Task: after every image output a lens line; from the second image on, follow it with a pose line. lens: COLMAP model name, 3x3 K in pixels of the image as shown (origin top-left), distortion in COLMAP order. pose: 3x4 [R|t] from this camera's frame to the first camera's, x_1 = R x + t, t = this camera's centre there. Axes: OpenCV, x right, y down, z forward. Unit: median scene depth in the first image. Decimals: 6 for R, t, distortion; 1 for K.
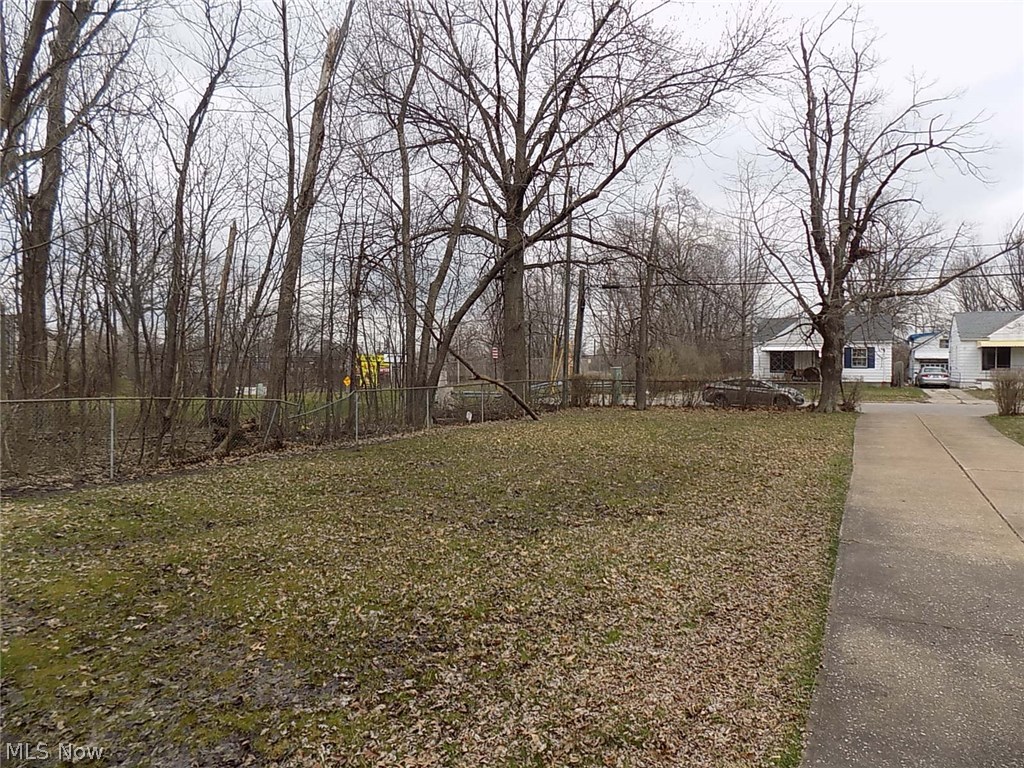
lens RADIAL K [[685.3, 0, 512.7], [0, 685.3, 378.5], [0, 0, 1]] dist [-0.061721, 0.047240]
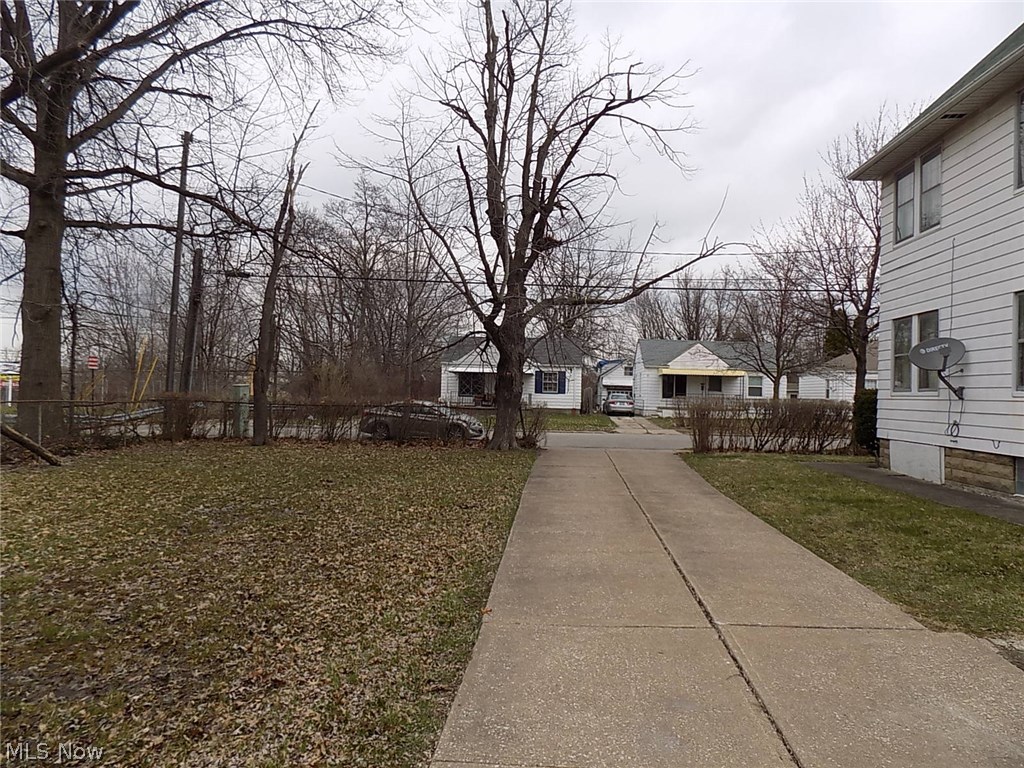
lens RADIAL K [[685.3, 0, 513.1], [0, 685.3, 384.6], [0, 0, 1]] dist [-0.061721, 0.047240]
pose [[0.916712, 0.025969, 0.398705, 0.136802], [-0.016318, 0.999486, -0.027581, -0.001318], [-0.399216, 0.018778, 0.916664, 0.238094]]
